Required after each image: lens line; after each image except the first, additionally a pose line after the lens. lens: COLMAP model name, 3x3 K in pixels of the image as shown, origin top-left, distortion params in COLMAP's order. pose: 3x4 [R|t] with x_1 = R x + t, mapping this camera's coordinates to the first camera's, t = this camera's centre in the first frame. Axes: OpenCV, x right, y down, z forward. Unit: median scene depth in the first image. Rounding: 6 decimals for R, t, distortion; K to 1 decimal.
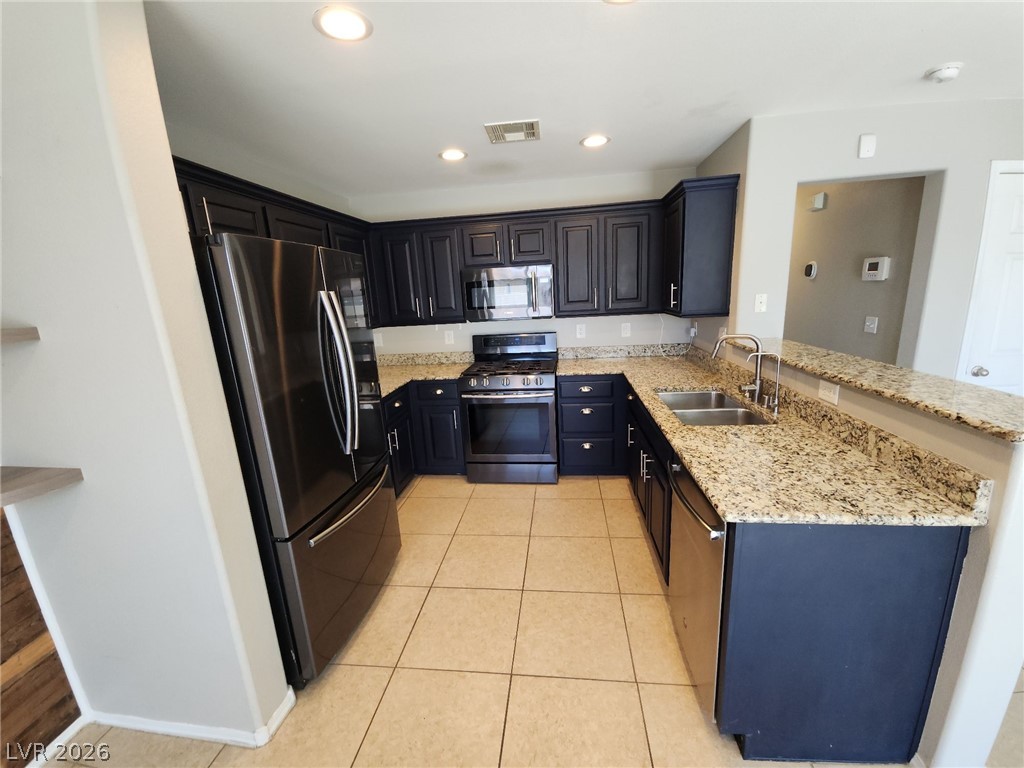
lens RADIAL K [[416.6, 0, 511.7], [0, 416.6, 387.7], [0, 0, 1]] dist [0.027144, -0.018063]
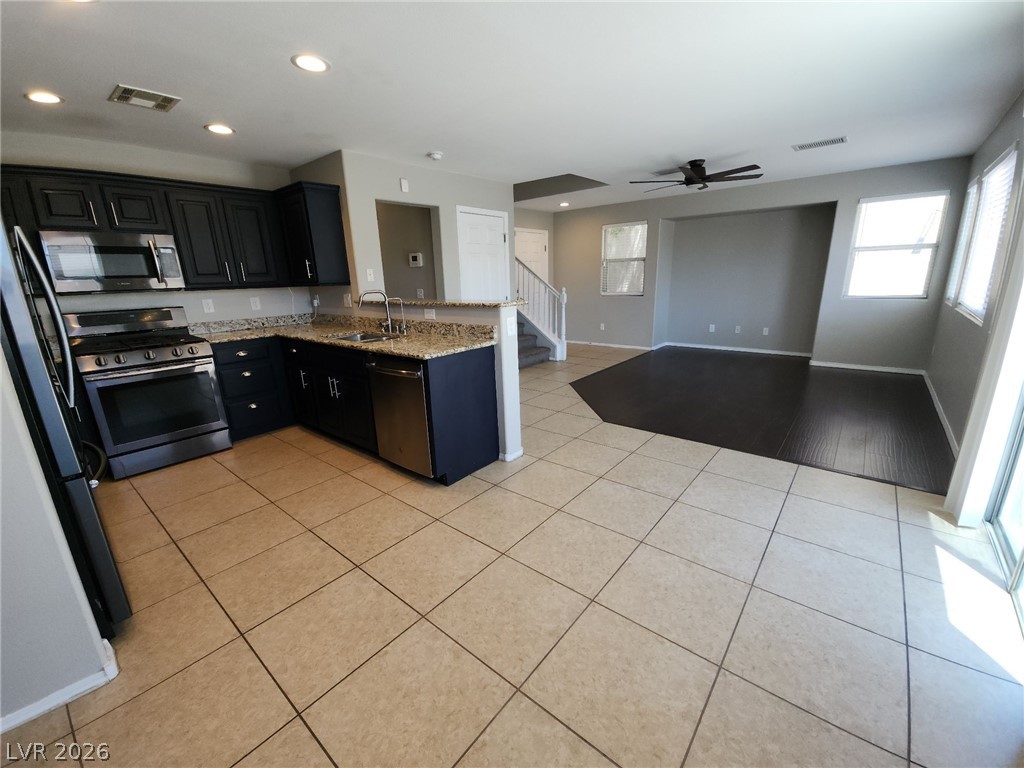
lens RADIAL K [[416.6, 0, 511.7], [0, 416.6, 387.7], [0, 0, 1]] dist [0.027144, -0.018063]
pose [[0.543152, -0.183674, 0.819298, -0.427039], [0.194814, 0.976720, 0.089814, 0.153682], [-0.816721, 0.110828, 0.566289, -0.223678]]
